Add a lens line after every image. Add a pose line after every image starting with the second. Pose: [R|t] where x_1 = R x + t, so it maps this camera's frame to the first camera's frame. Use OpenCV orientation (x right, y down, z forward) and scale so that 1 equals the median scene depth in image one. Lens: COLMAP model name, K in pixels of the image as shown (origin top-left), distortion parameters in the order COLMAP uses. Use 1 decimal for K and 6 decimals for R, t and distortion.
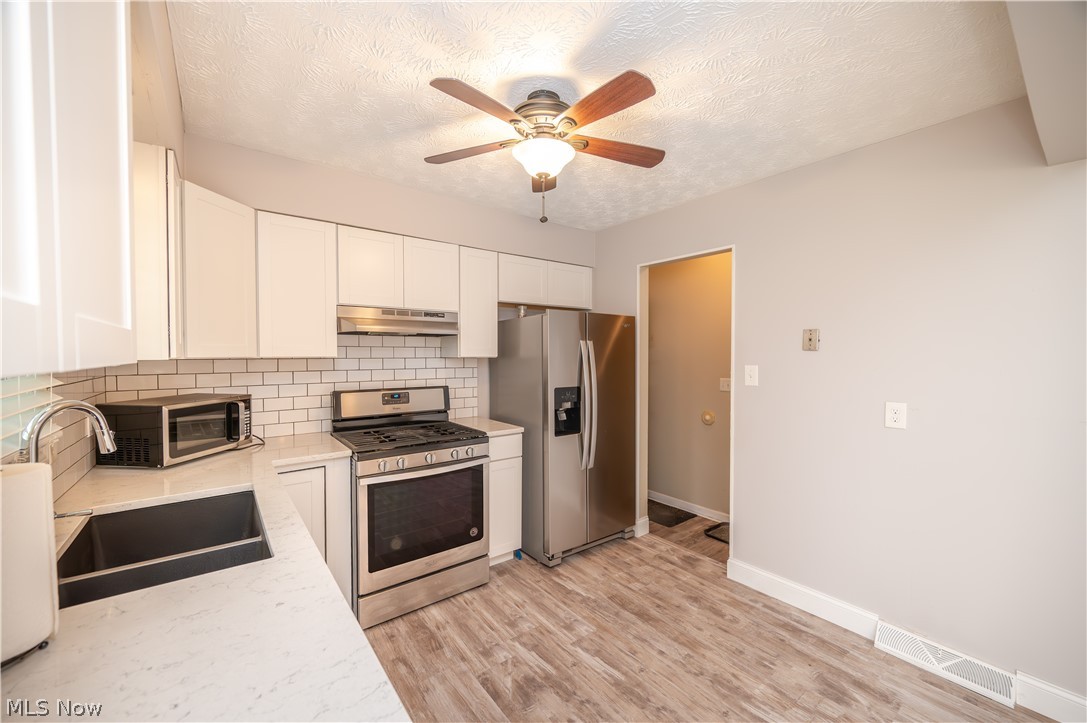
lens RADIAL K [[435.6, 0, 552.2], [0, 435.6, 359.7], [0, 0, 1]] dist [-0.000351, -0.000078]
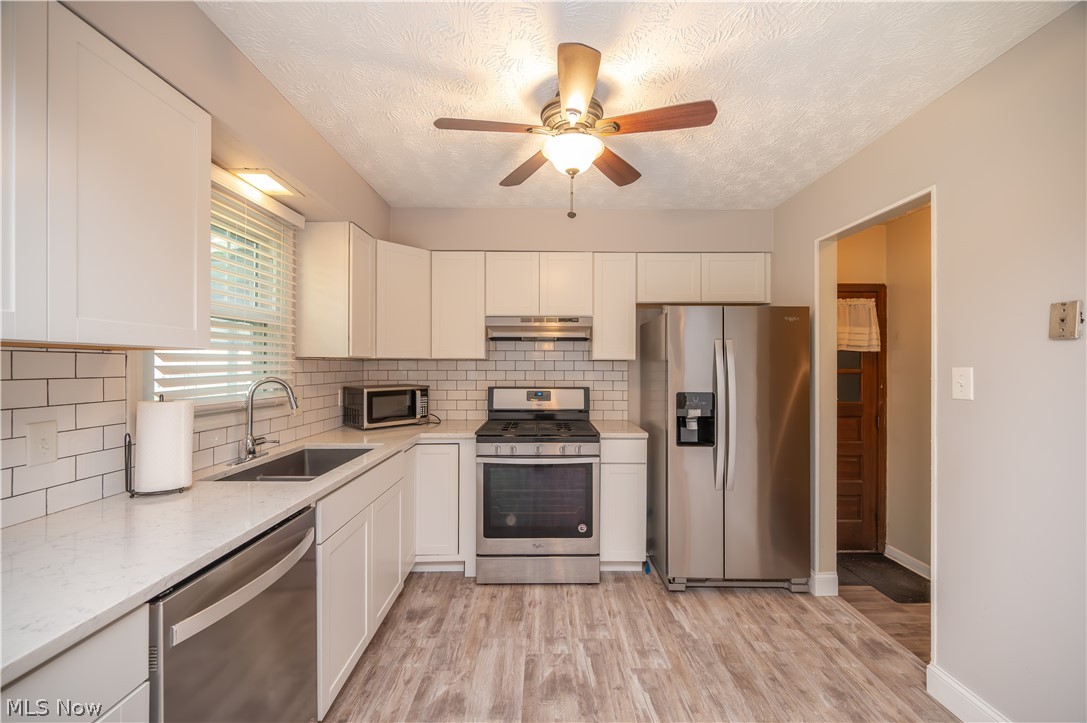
lens RADIAL K [[436.9, 0, 543.5], [0, 436.9, 361.5], [0, 0, 1]] dist [-0.002187, -0.000332]
pose [[0.785270, -0.004686, -0.619136, 0.374021], [-0.010695, 0.999720, -0.021131, 0.024675], [0.619061, 0.023215, 0.784999, 0.123343]]
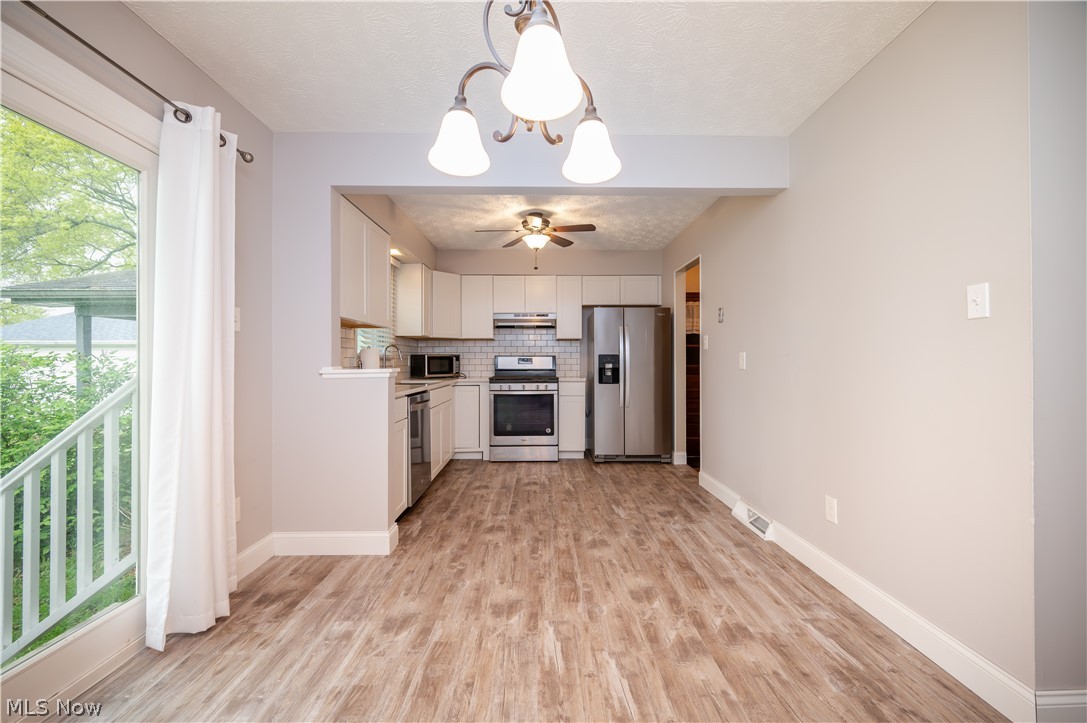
lens RADIAL K [[455.4, 0, 546.8], [0, 455.4, 353.4], [0, 0, 1]] dist [-0.000944, -0.000084]
pose [[0.792918, -0.013999, -0.609168, 0.969384], [-0.005105, 0.999548, -0.029615, 0.121014], [0.609307, 0.026592, 0.792488, -0.533009]]
